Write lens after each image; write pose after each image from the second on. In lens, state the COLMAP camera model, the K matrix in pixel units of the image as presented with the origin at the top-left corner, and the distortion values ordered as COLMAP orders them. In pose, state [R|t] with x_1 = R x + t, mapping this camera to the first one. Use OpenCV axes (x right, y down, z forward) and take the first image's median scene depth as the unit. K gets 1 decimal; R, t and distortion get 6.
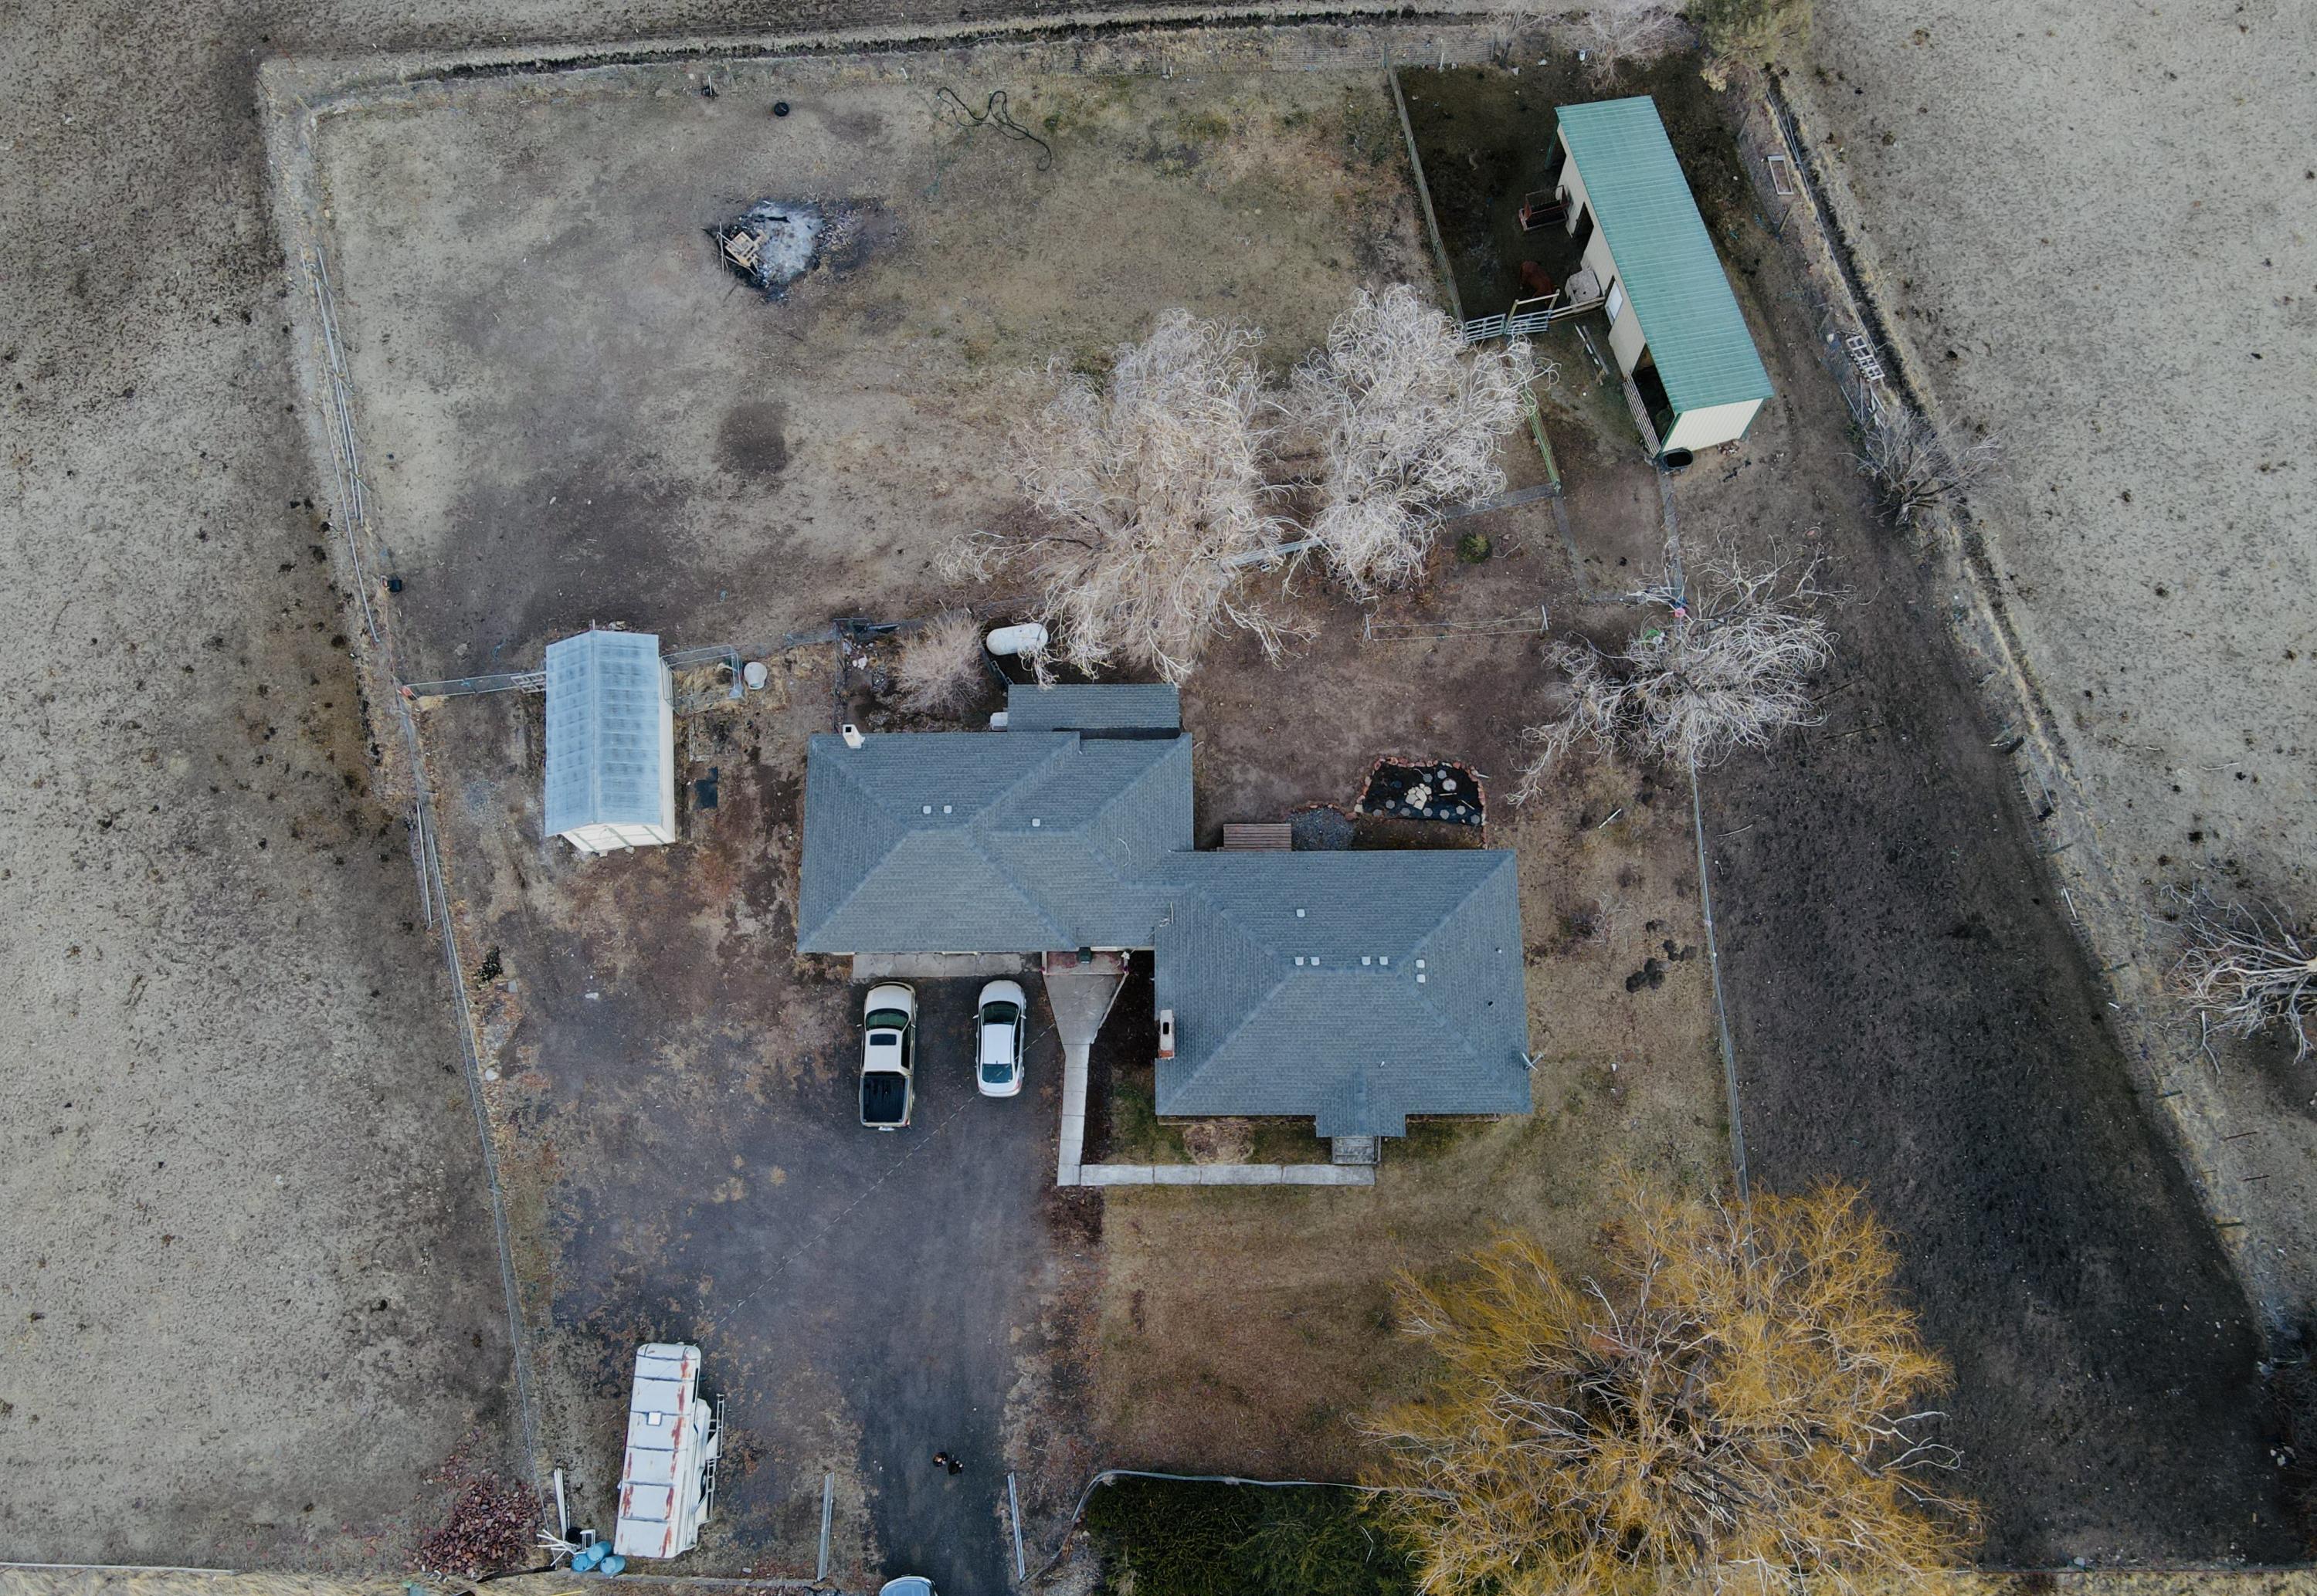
lens RADIAL K [[1677.7, 0, 1153.7], [0, 1677.7, 847.0], [0, 0, 1]] dist [0.003236, 0.000909]
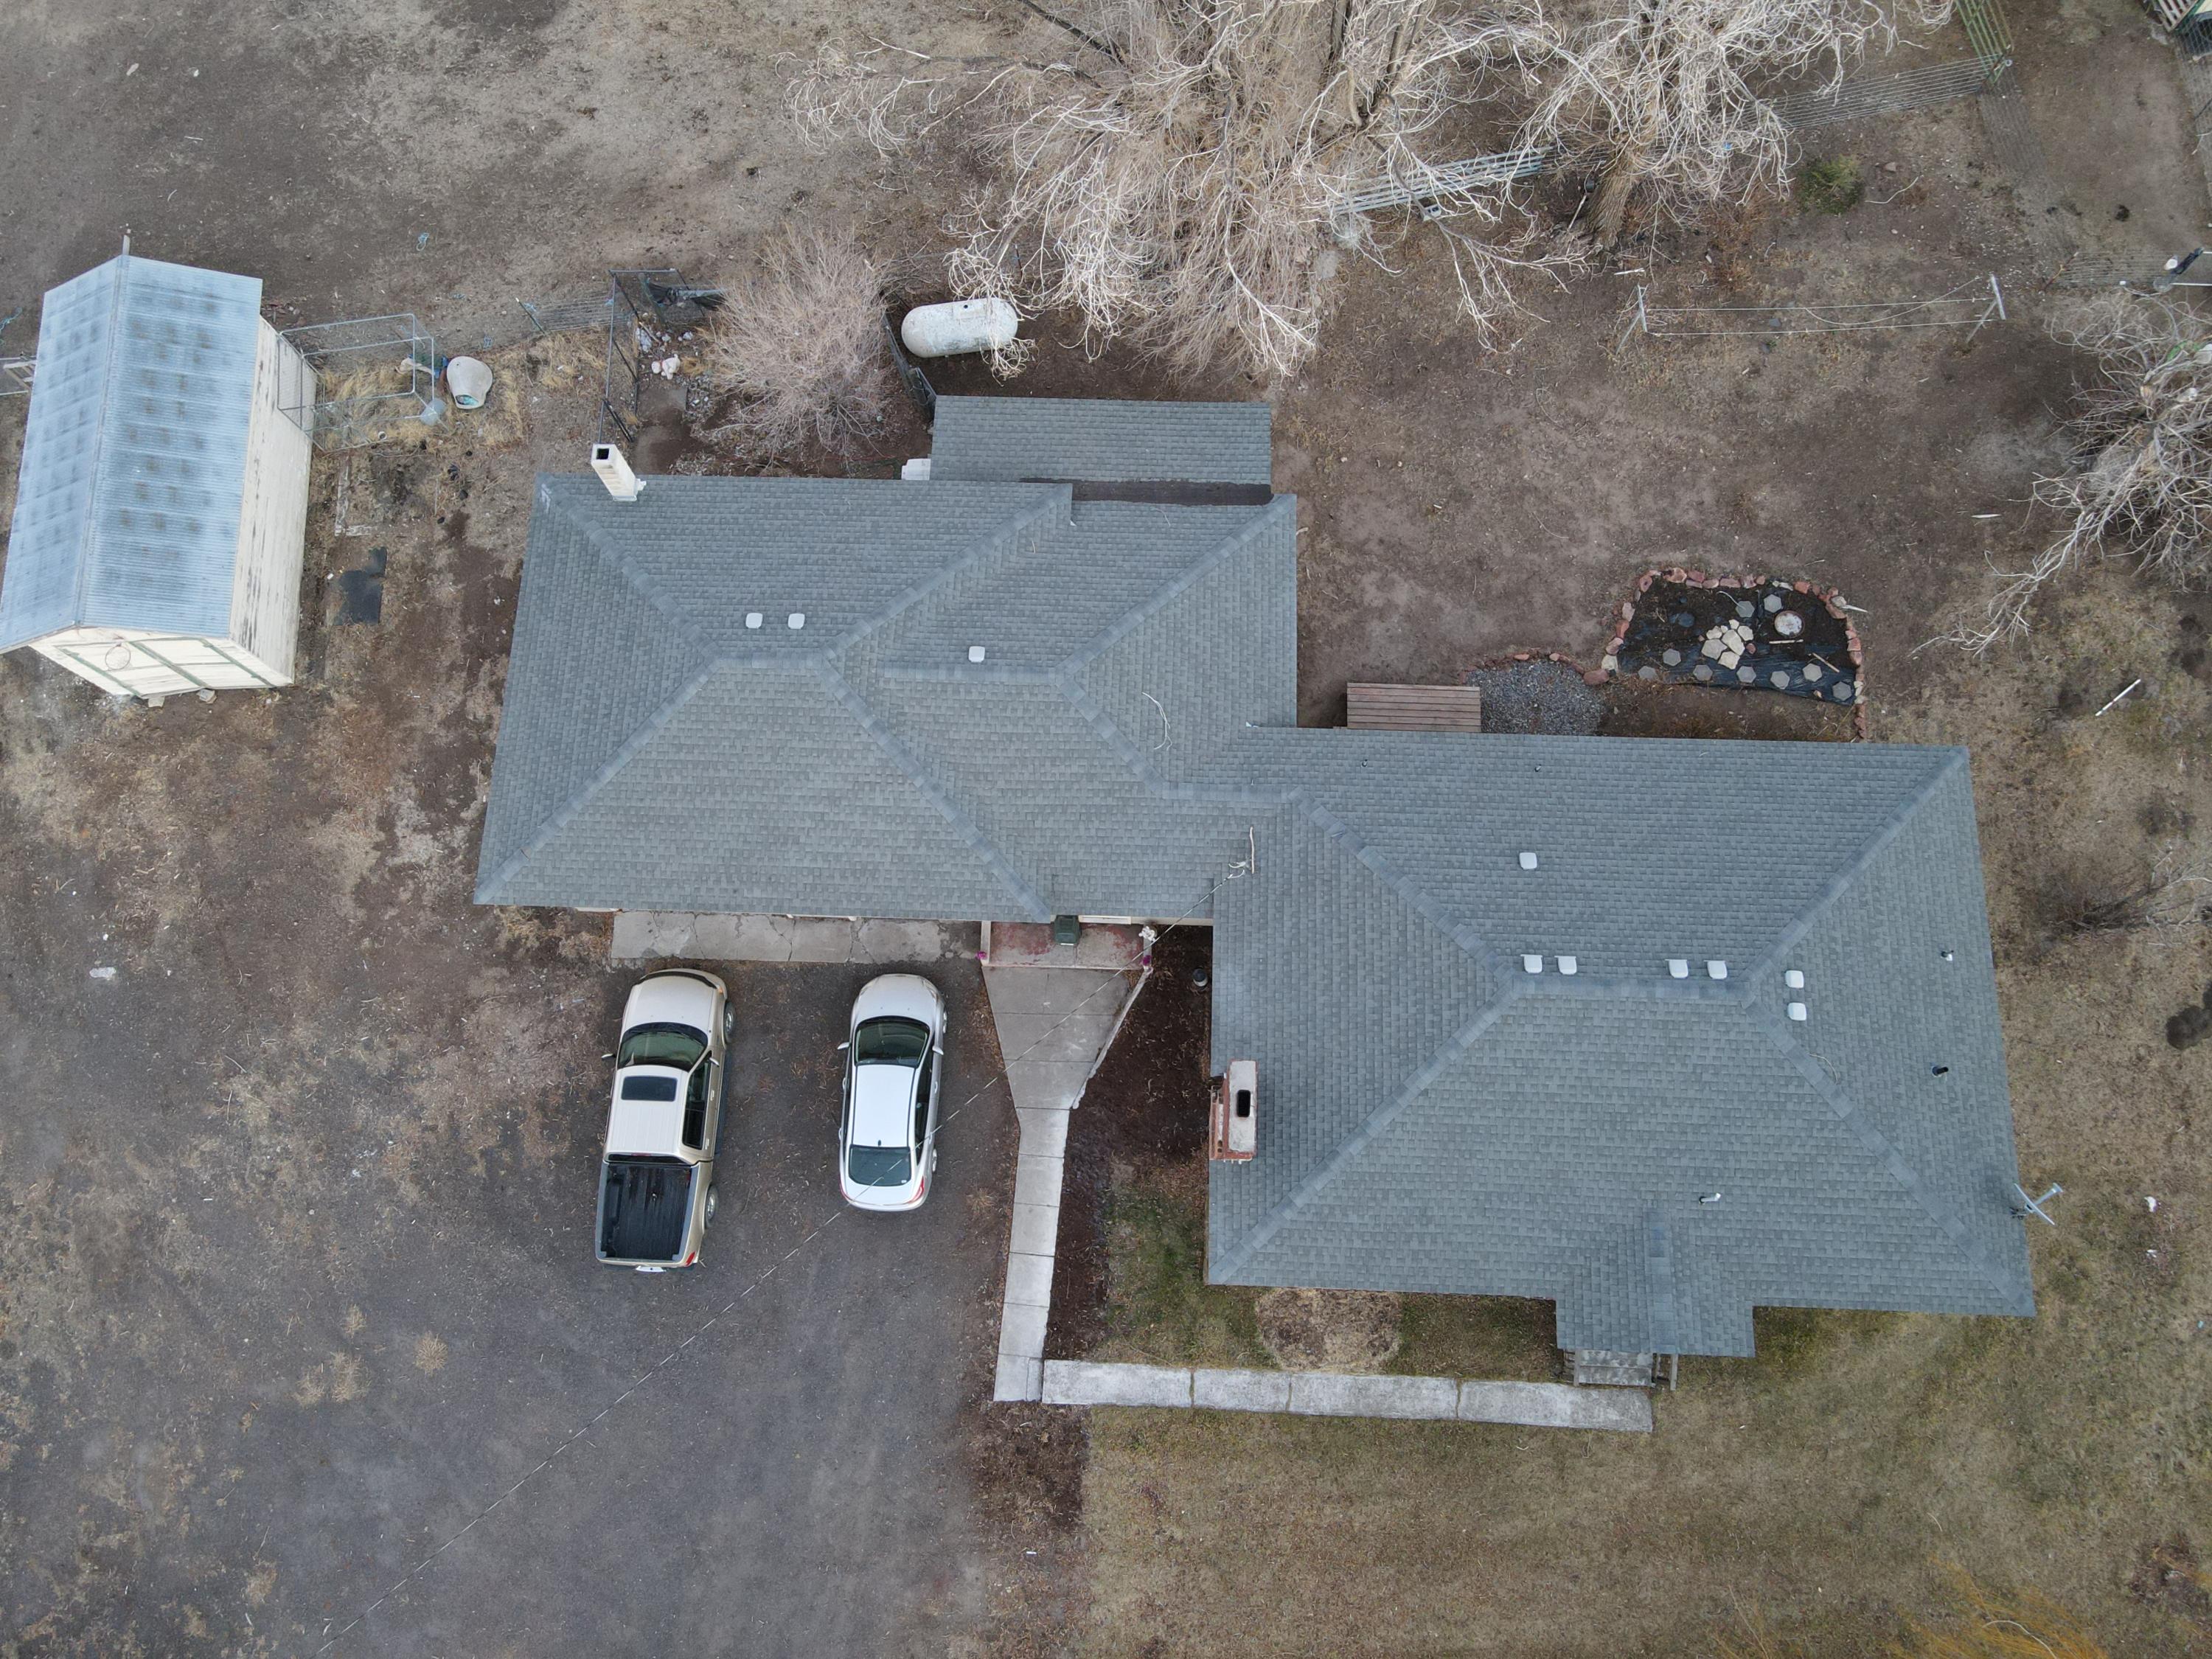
lens RADIAL K [[1595.1, 0, 1106.0], [0, 1595.1, 829.5], [0, 0, 1]] dist [0.052373, -0.047548]
pose [[0.999261, 0.036563, -0.011867, -0.024375], [-0.036398, 0.999242, 0.013796, 0.027126], [0.012362, -0.013354, 0.999834, 0.515556]]
